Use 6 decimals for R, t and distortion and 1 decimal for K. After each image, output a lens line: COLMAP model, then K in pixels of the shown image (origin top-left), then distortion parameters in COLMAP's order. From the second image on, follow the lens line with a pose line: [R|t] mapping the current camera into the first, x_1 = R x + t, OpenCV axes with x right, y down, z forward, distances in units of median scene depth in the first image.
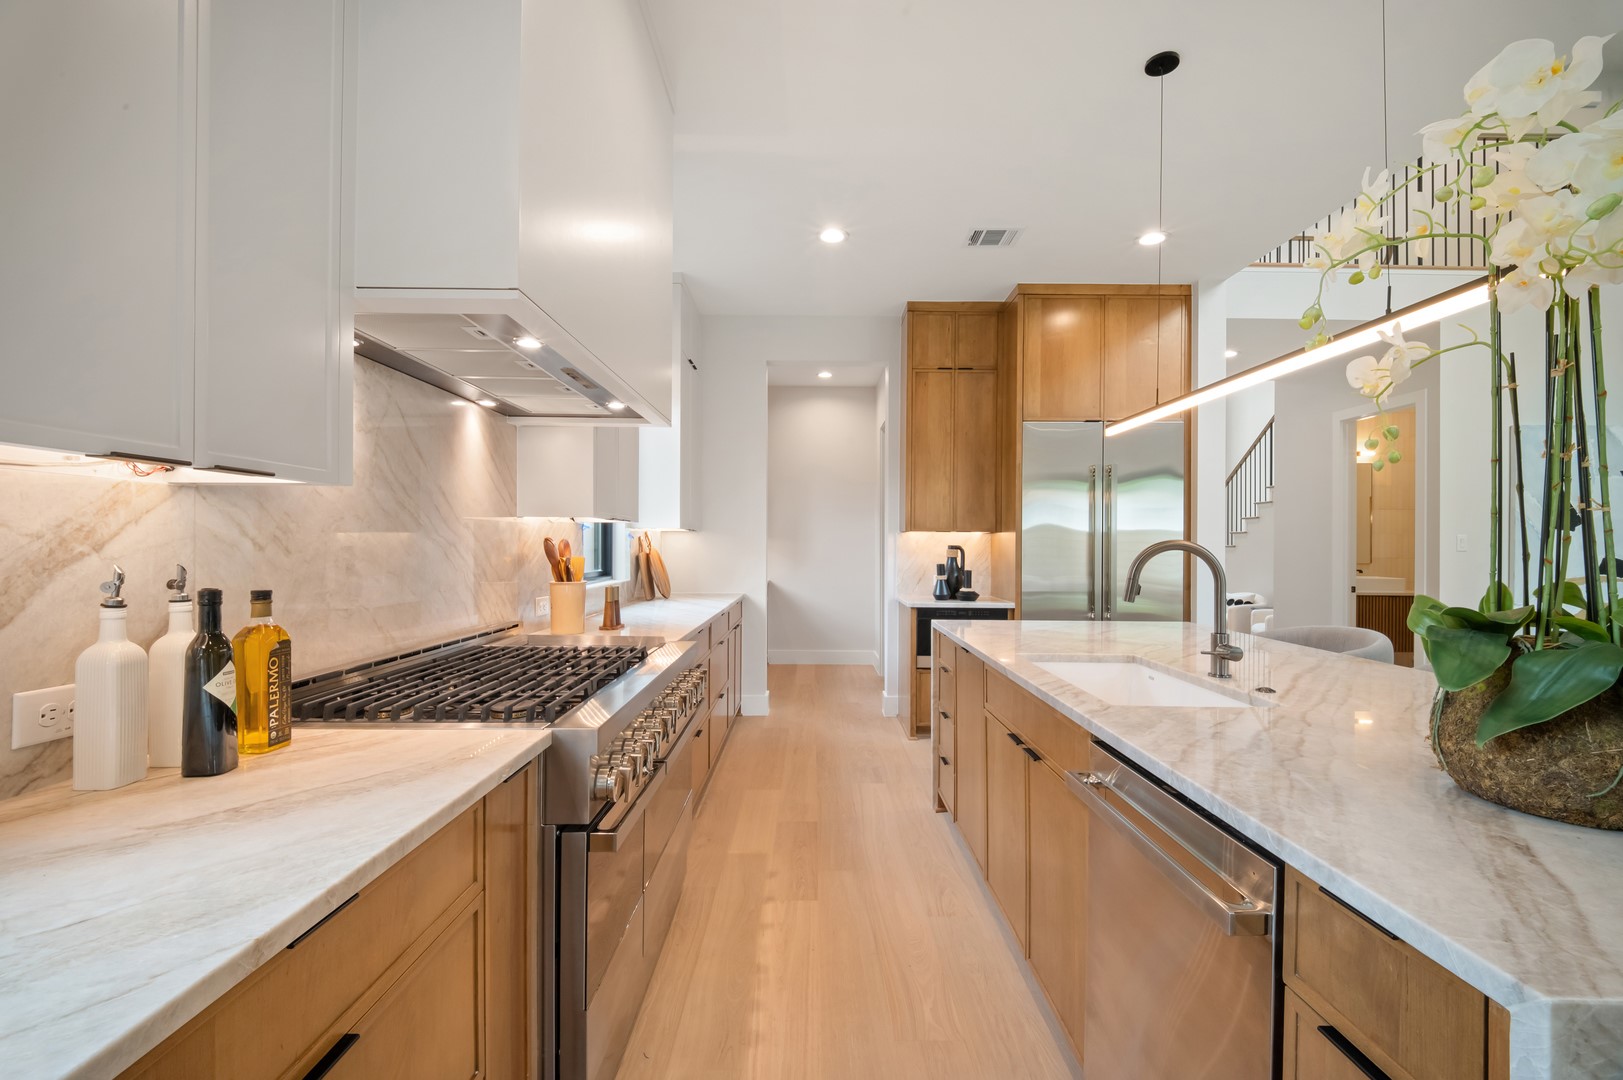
lens RADIAL K [[678.5, 0, 813.1], [0, 678.5, 547.1], [0, 0, 1]] dist [0.013145, -0.007850]
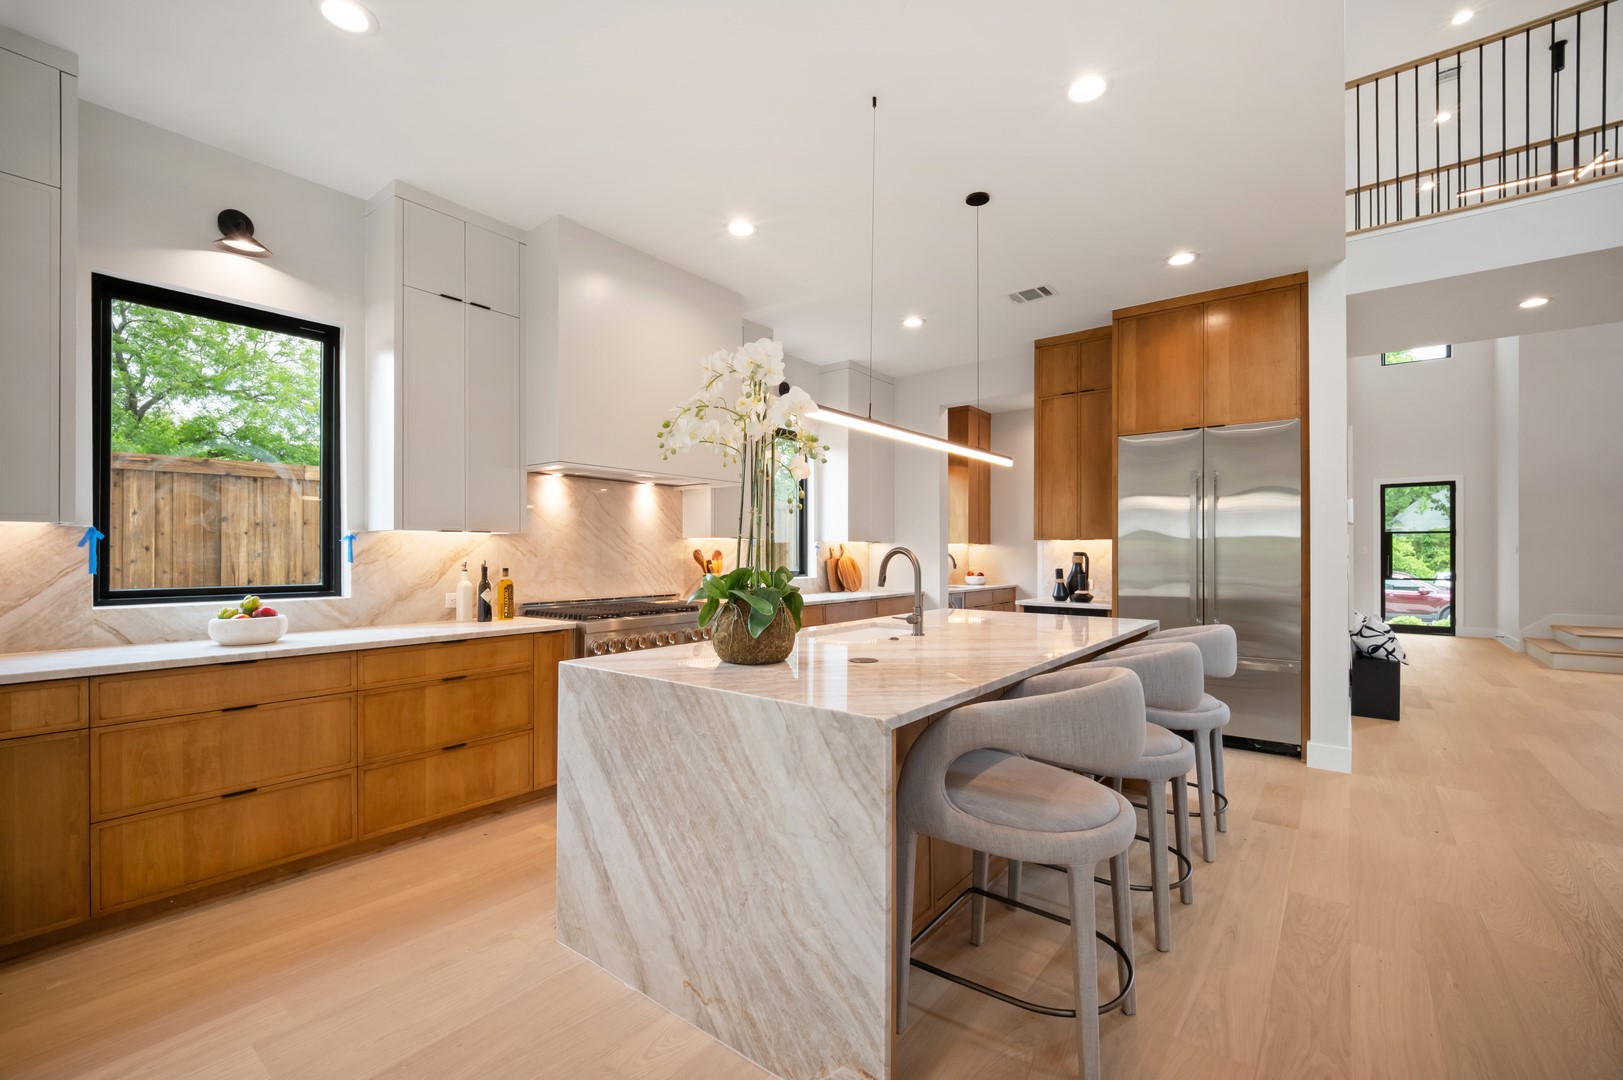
lens RADIAL K [[685.2, 0, 812.3], [0, 685.2, 553.1], [0, 0, 1]] dist [-0.004812, 0.000407]
pose [[0.777148, -0.004642, -0.629301, 0.608170], [0.002369, 0.999987, -0.004450, 0.003223], [0.629313, 0.001968, 0.777149, -0.147695]]
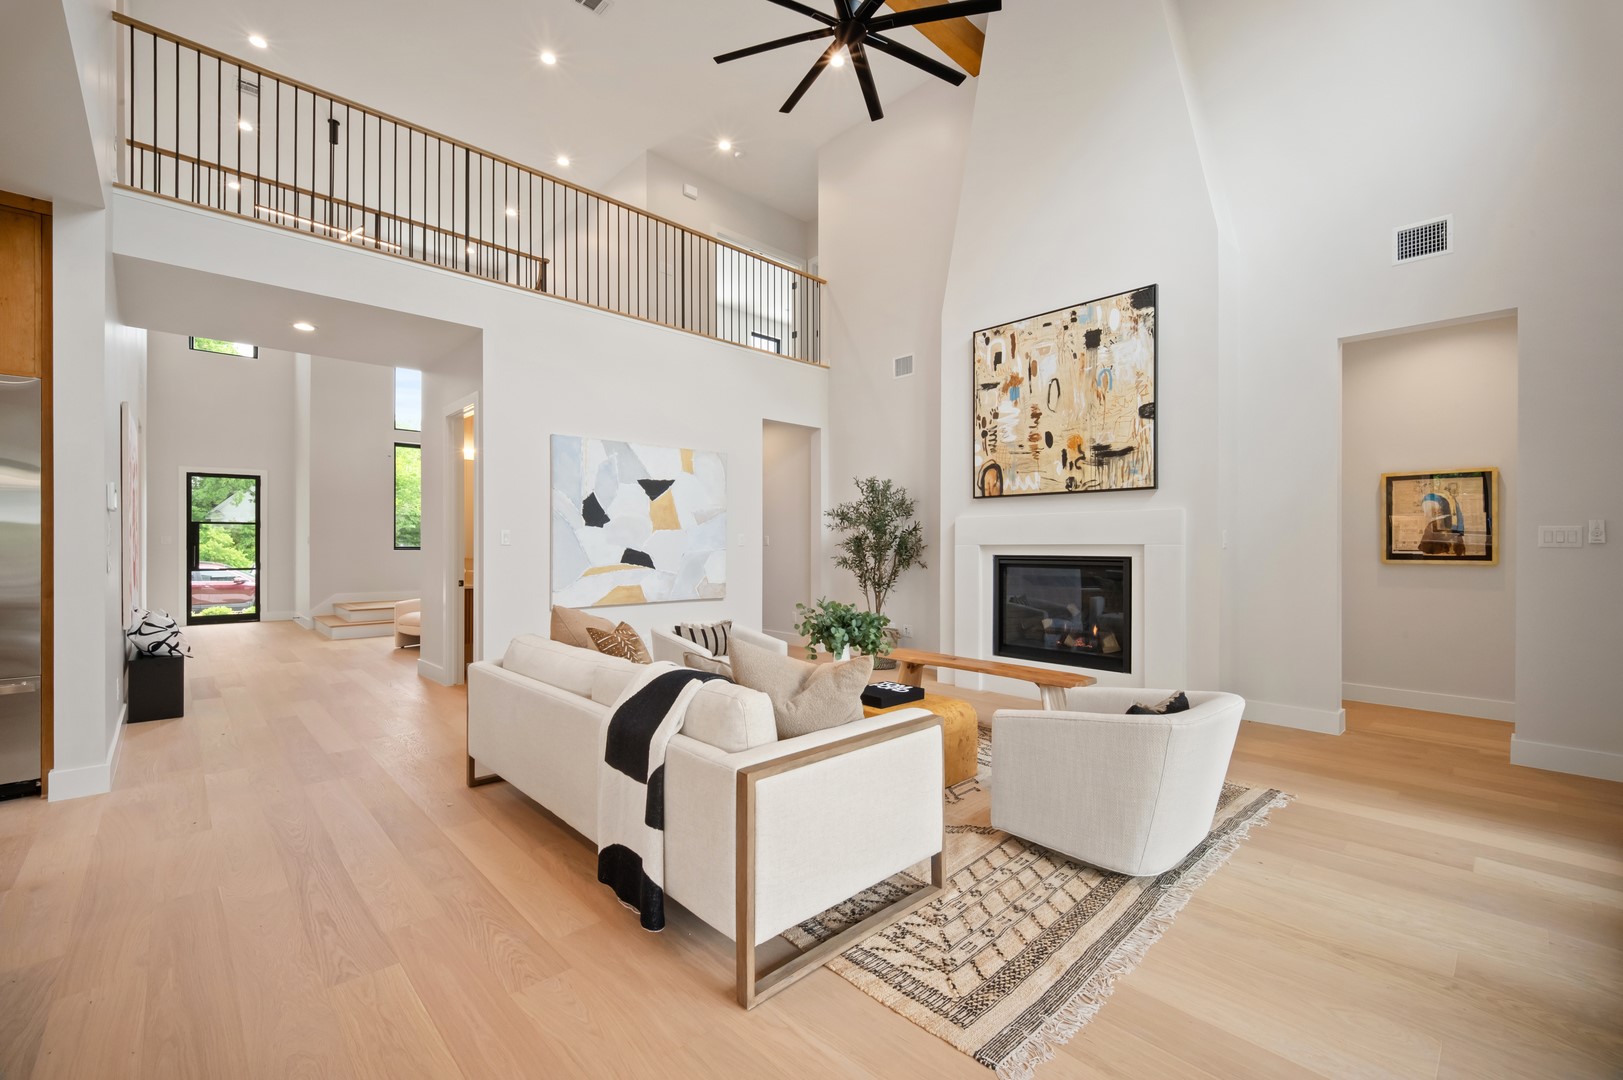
lens RADIAL K [[678.5, 0, 813.1], [0, 678.5, 547.1], [0, 0, 1]] dist [0.013145, -0.007850]
pose [[0.738357, -0.007569, 0.674368, 0.663956], [0.004296, 0.999970, 0.006521, 0.003436], [-0.674397, -0.001918, 0.738367, -0.144612]]
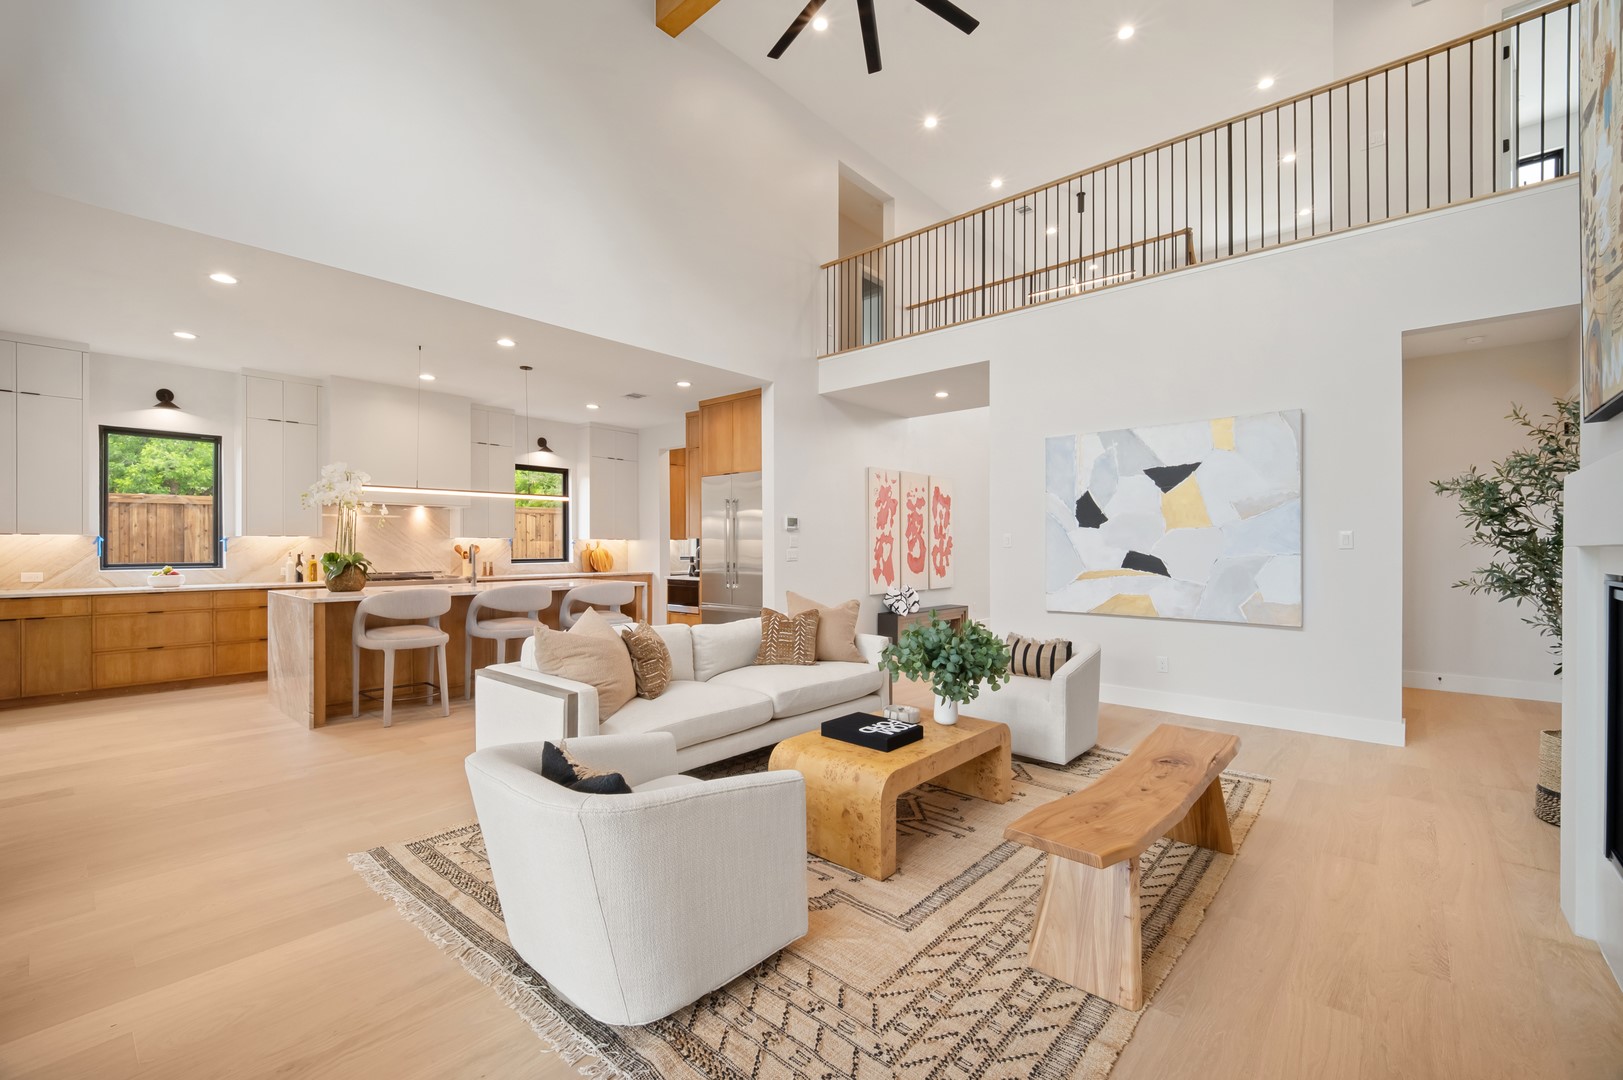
lens RADIAL K [[678.5, 0, 813.1], [0, 678.5, 547.1], [0, 0, 1]] dist [0.013145, -0.007850]
pose [[0.739272, -0.005257, -0.673387, 1.753404], [0.003314, 0.999986, -0.004169, 0.009751], [0.673399, 0.000851, 0.739279, -0.127386]]
